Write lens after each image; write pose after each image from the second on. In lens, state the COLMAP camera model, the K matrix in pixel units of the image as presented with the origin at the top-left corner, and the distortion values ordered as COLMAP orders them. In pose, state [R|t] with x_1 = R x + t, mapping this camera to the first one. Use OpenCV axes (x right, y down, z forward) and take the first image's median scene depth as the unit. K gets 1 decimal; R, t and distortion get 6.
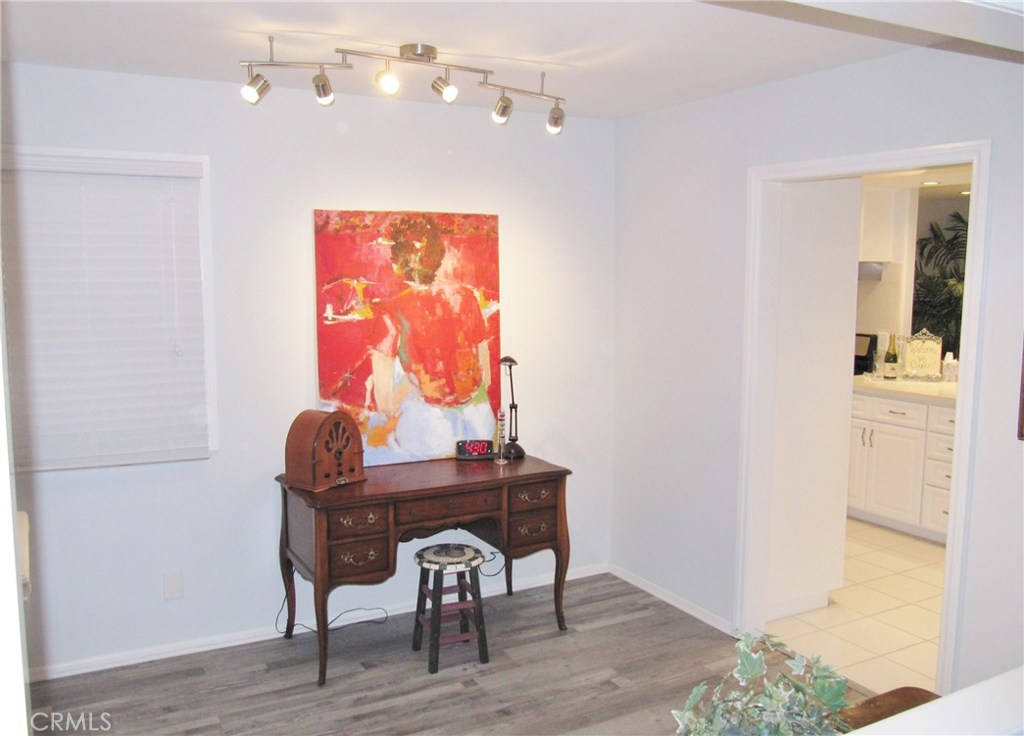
lens RADIAL K [[888.6, 0, 531.8], [0, 888.6, 383.1], [0, 0, 1]] dist [-0.049372, 0.011129]
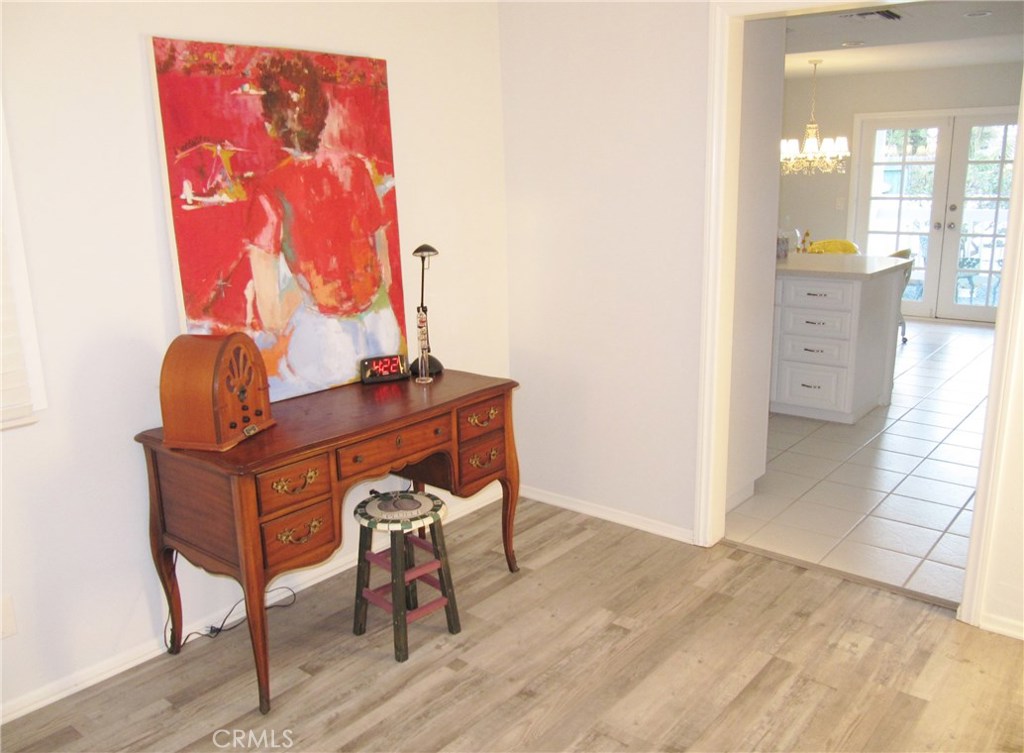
lens RADIAL K [[855.5, 0, 526.0], [0, 855.5, 389.7], [0, 0, 1]] dist [-0.060842, 0.037369]
pose [[0.932643, -0.111152, 0.343253, -0.226162], [0.071162, 0.989344, 0.127018, 0.007242], [-0.353714, -0.094035, 0.930615, 0.277880]]
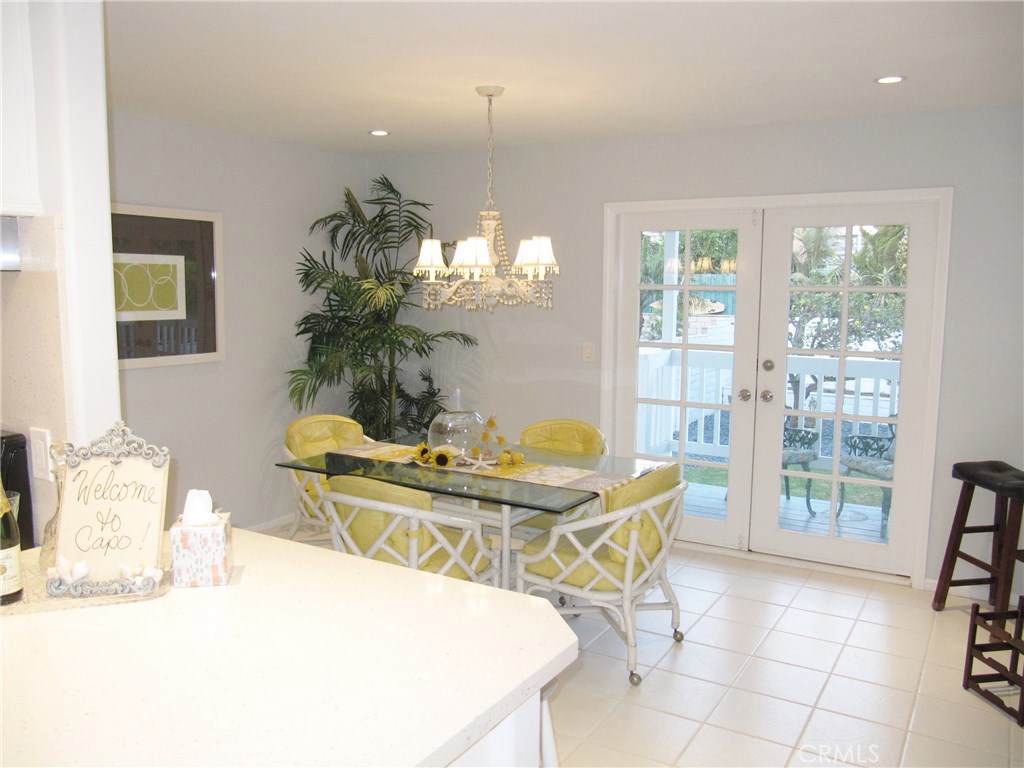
lens RADIAL K [[855.5, 0, 511.3], [0, 855.5, 380.2], [0, 0, 1]] dist [-0.060842, 0.037369]
pose [[0.876226, -0.052258, 0.479058, 0.643933], [0.058130, 0.998306, 0.002578, -0.103790], [-0.478381, 0.025588, 0.877780, 1.016958]]
